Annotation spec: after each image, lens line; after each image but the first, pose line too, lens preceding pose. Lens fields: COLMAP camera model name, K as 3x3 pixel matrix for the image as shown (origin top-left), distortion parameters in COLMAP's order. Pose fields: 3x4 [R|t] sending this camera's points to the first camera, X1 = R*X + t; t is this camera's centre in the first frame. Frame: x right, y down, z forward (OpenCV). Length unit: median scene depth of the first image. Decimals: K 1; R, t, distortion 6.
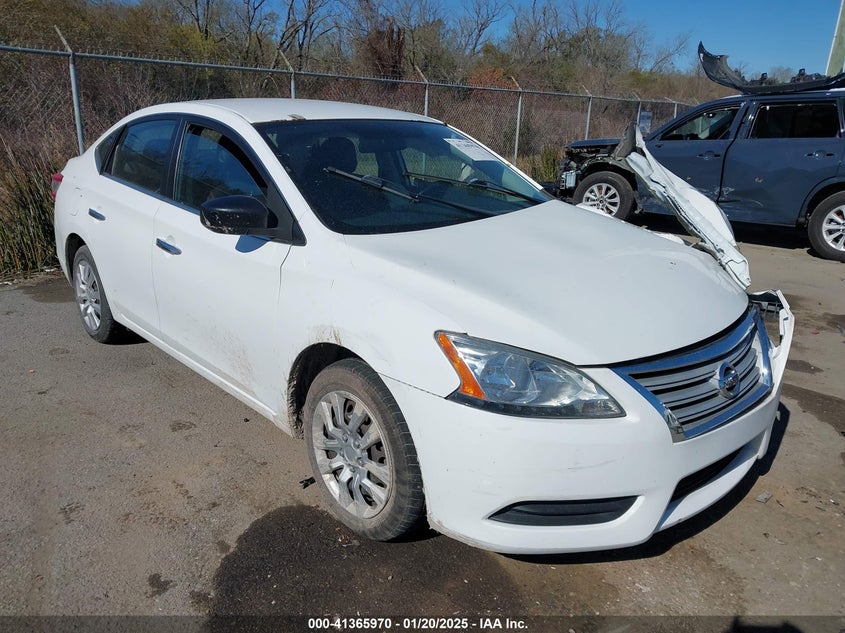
lens RADIAL K [[754.1, 0, 422.5], [0, 754.1, 316.5], [0, 0, 1]] dist [0.016083, -0.003576]
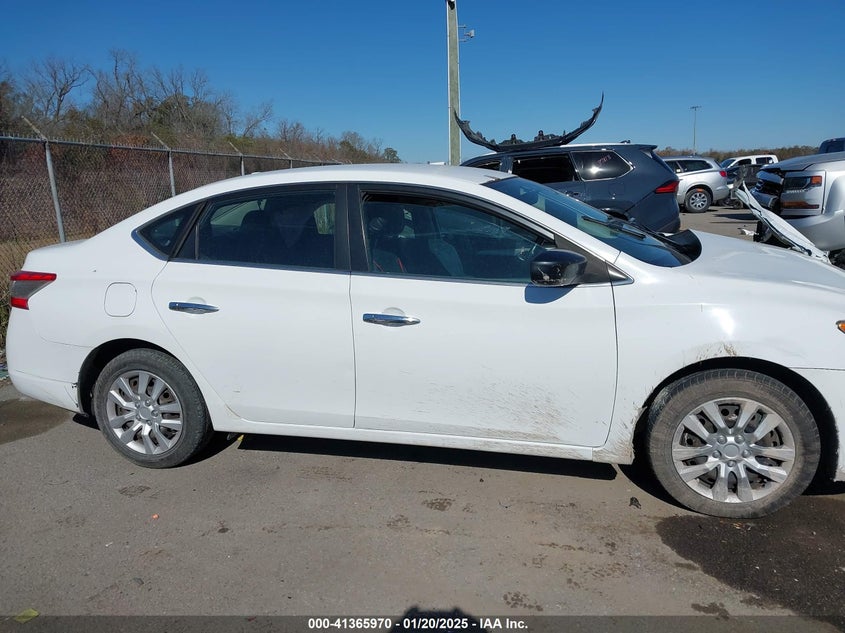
lens RADIAL K [[782.9, 0, 330.7], [0, 782.9, 304.1], [0, 0, 1]] dist [0.029270, -0.016276]
pose [[0.799710, -0.138973, 0.584080, -1.094628], [0.199177, 0.979158, -0.039734, -0.098519], [-0.566385, 0.148111, 0.810723, 0.283299]]
